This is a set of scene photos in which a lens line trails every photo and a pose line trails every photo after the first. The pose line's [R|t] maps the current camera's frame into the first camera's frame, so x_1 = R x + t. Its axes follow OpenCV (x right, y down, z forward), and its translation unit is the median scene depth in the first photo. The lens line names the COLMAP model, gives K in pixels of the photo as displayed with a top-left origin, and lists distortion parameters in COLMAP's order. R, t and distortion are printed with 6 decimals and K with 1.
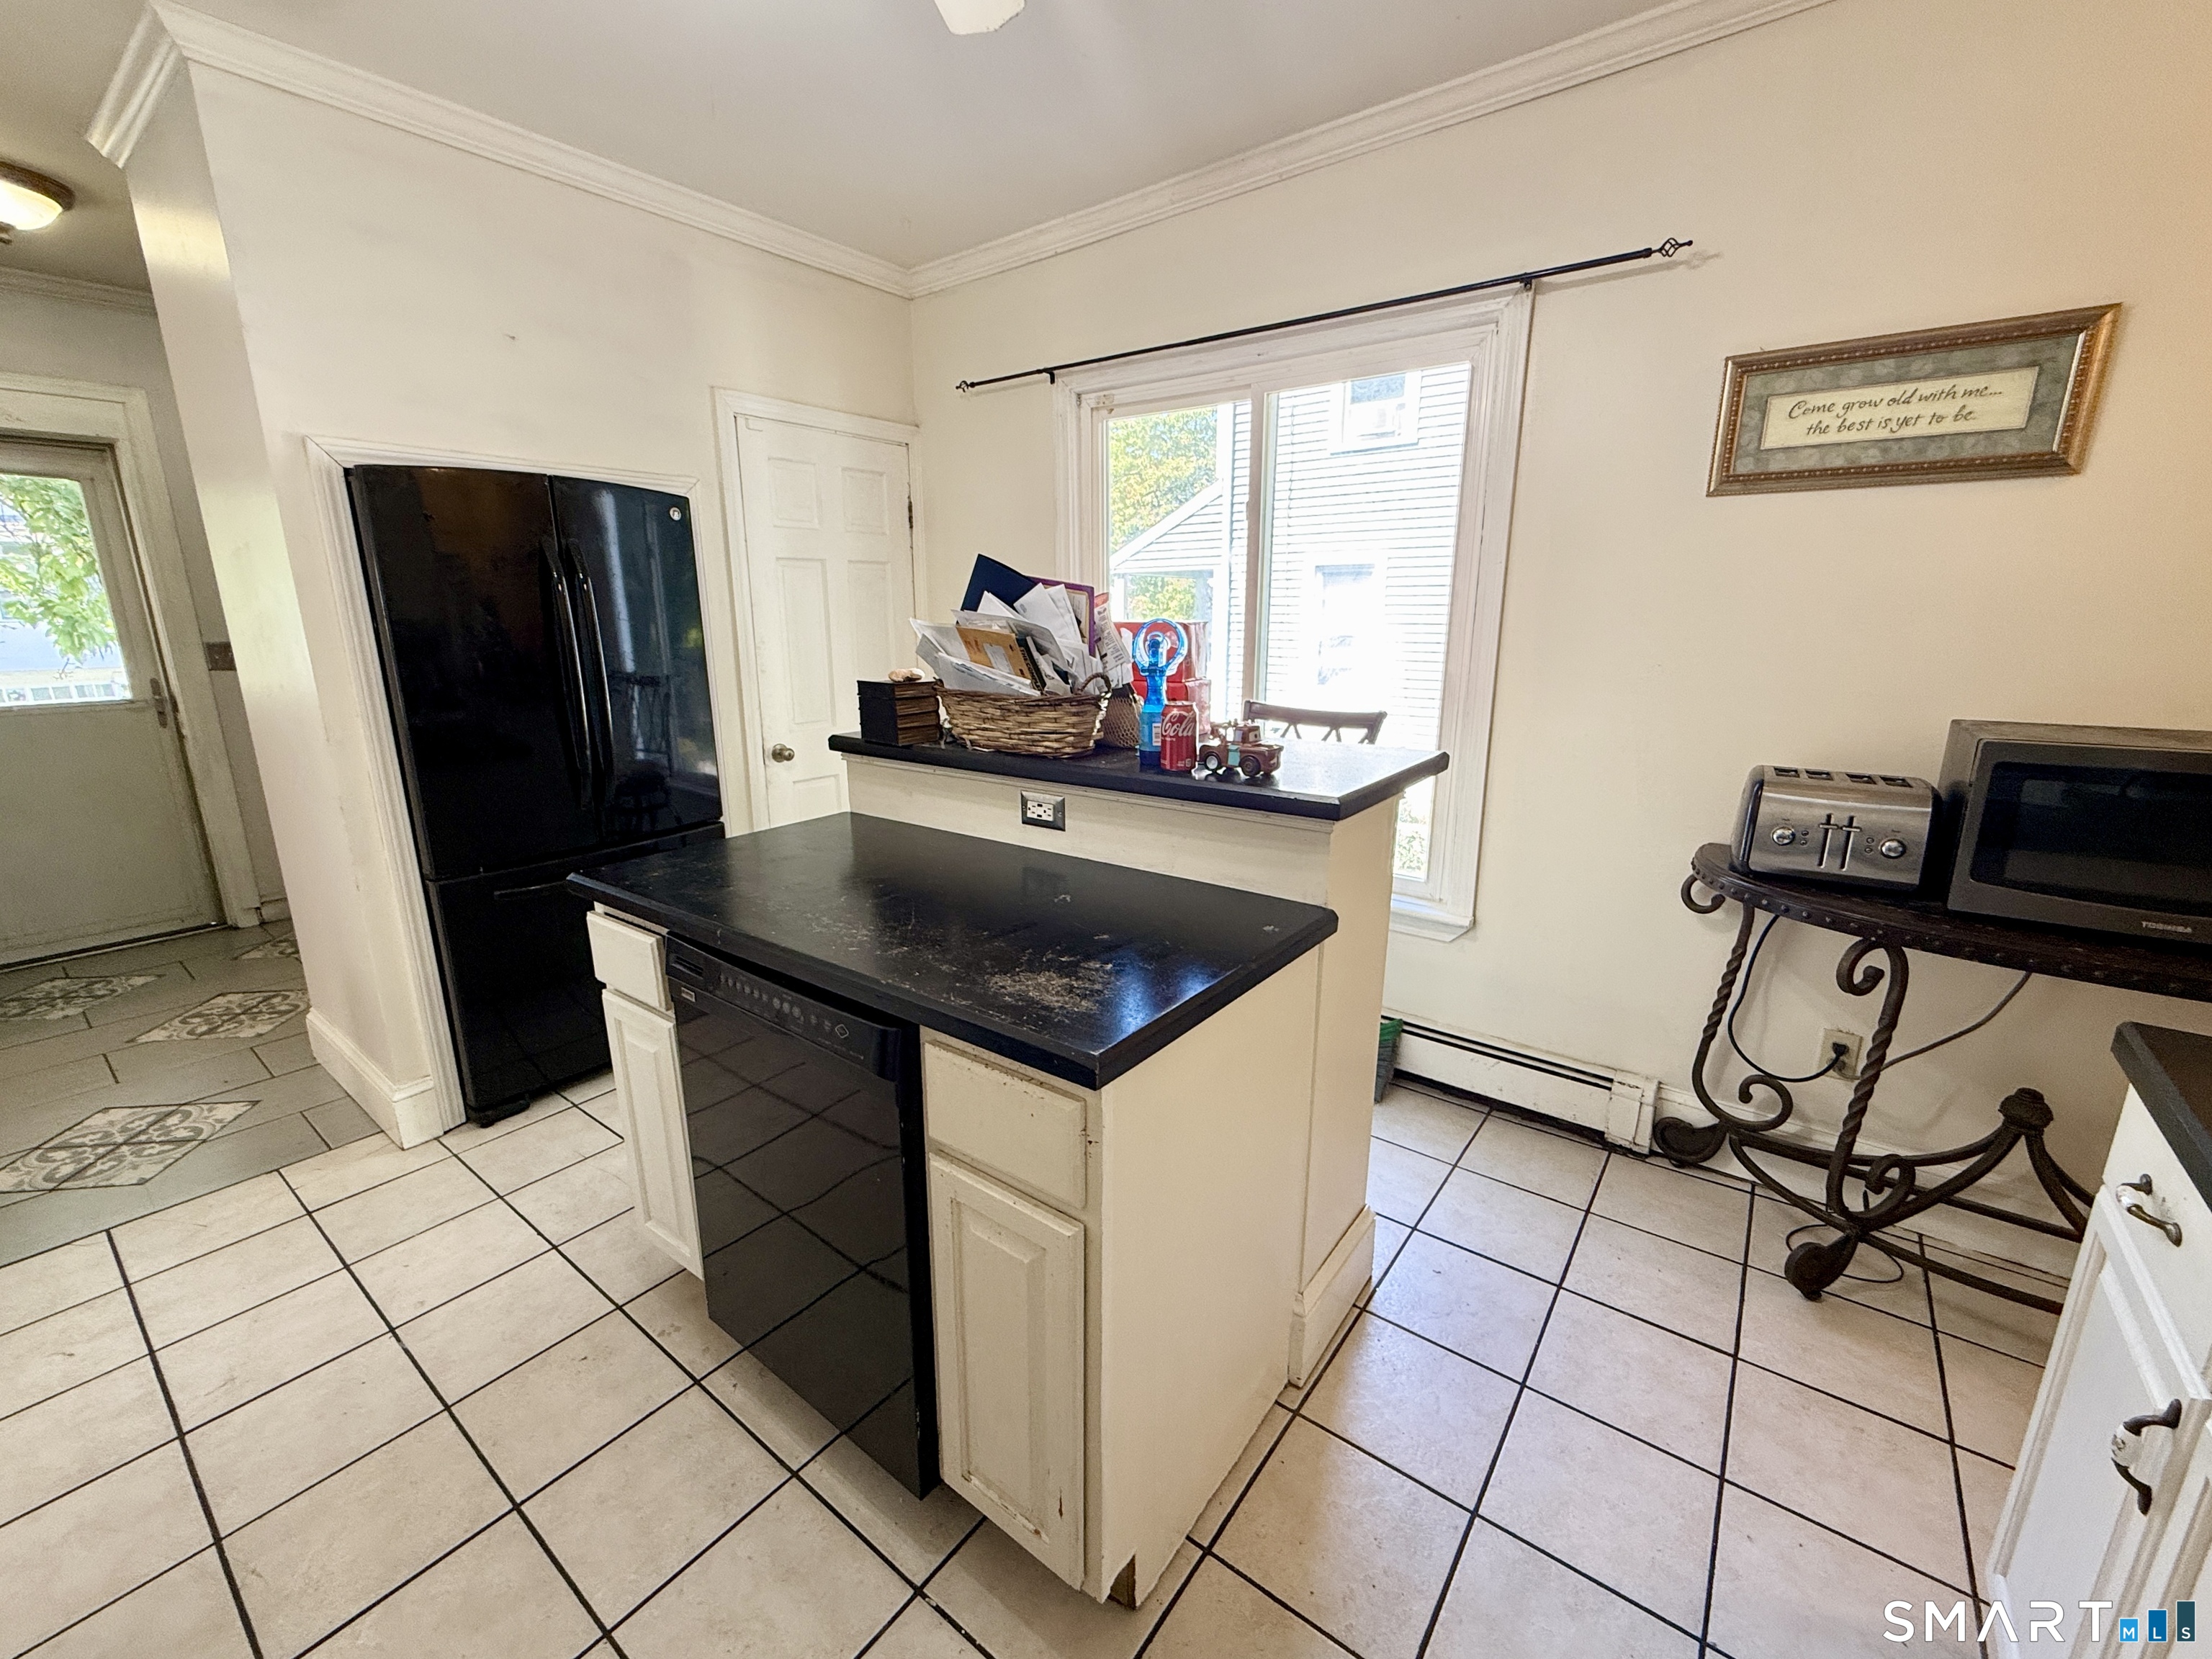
lens RADIAL K [[900.4, 0, 1109.5], [0, 900.4, 816.0], [0, 0, 1]] dist [-0.002530, -0.000151]
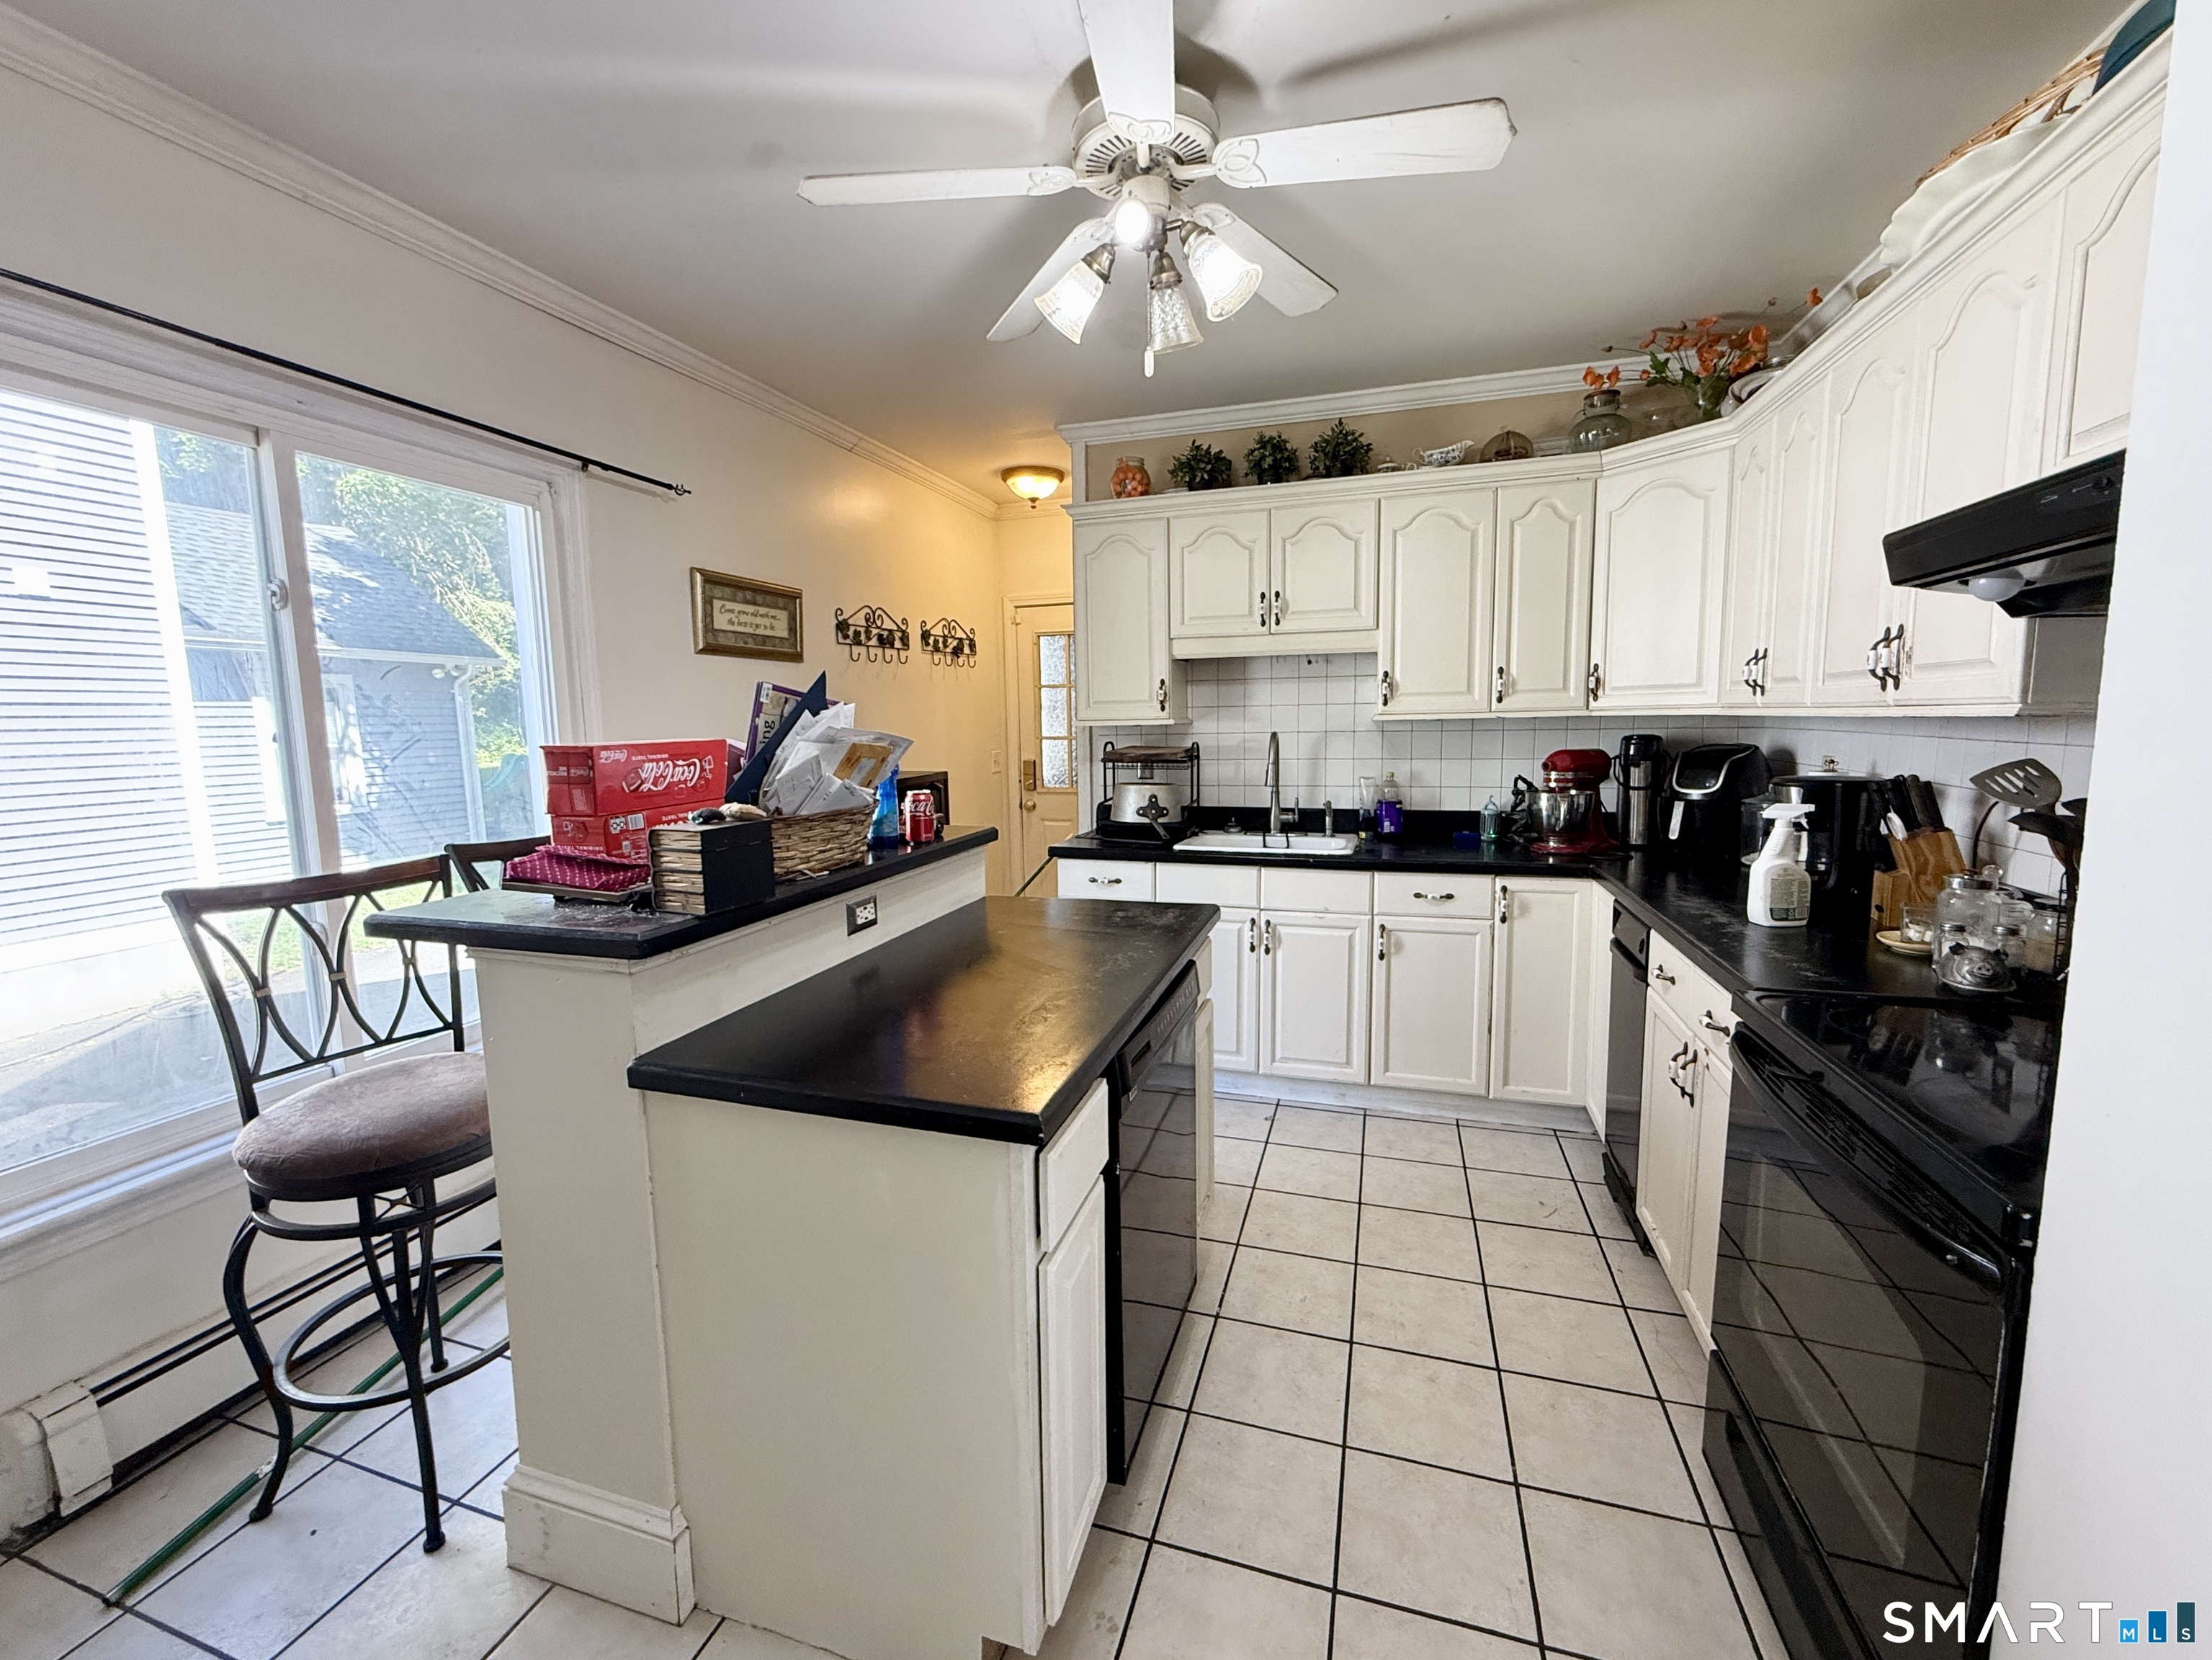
lens RADIAL K [[900.5, 0, 1101.6], [0, 900.5, 829.0], [0, 0, 1]] dist [-0.002530, -0.000151]
pose [[-0.337433, -0.108425, 0.935084, -1.105106], [0.236313, 0.951779, 0.195636, -0.232161], [-0.911205, 0.286986, -0.295540, 0.999940]]
